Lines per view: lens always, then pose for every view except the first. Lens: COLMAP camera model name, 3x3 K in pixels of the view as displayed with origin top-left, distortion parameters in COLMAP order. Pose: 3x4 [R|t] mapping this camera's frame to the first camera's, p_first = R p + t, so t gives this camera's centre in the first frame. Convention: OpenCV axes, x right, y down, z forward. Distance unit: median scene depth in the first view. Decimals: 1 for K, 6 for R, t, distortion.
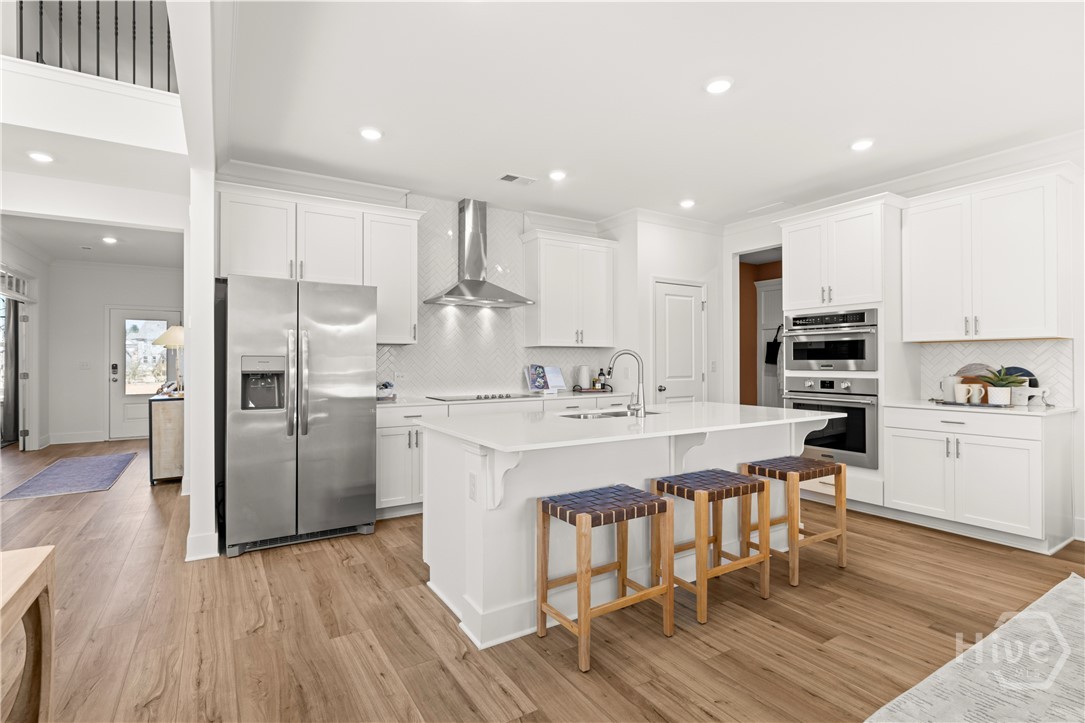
lens RADIAL K [[522.9, 0, 541.9], [0, 522.9, 355.1], [0, 0, 1]] dist [-0.003340, -0.000078]
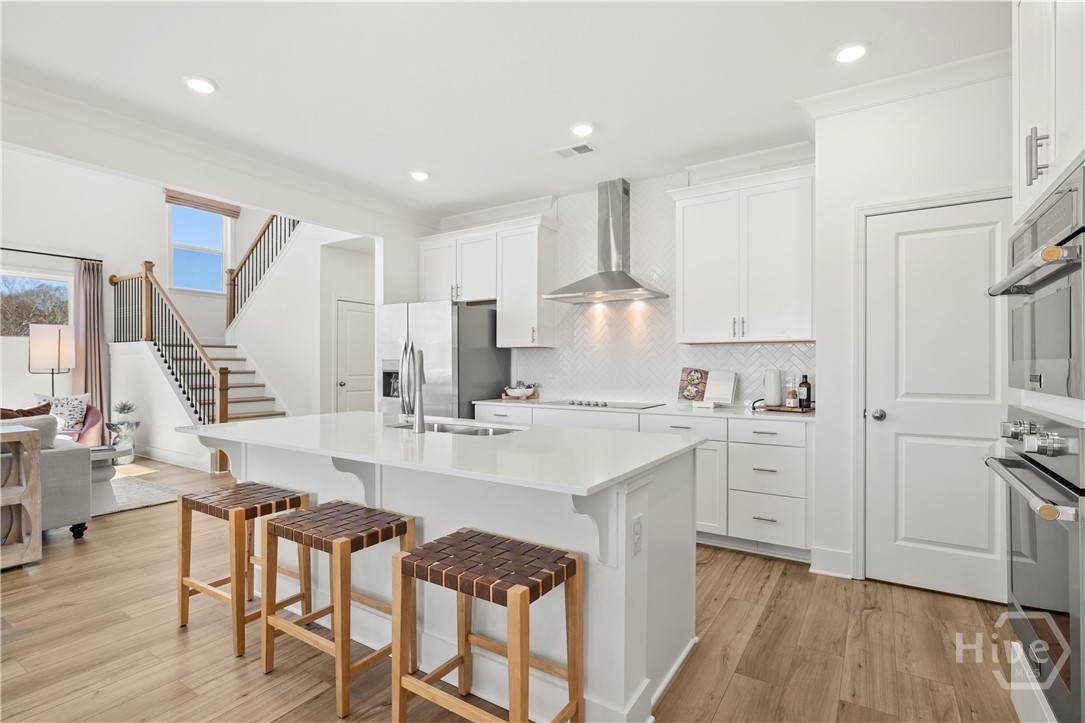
lens RADIAL K [[522.9, 0, 540.2], [0, 522.9, 361.6], [0, 0, 1]] dist [-0.003340, -0.000078]
pose [[0.419029, 0.002875, -0.907968, 0.677400], [0.016162, 0.999813, 0.010625, -0.002652], [0.907829, -0.019127, 0.418904, 0.558945]]
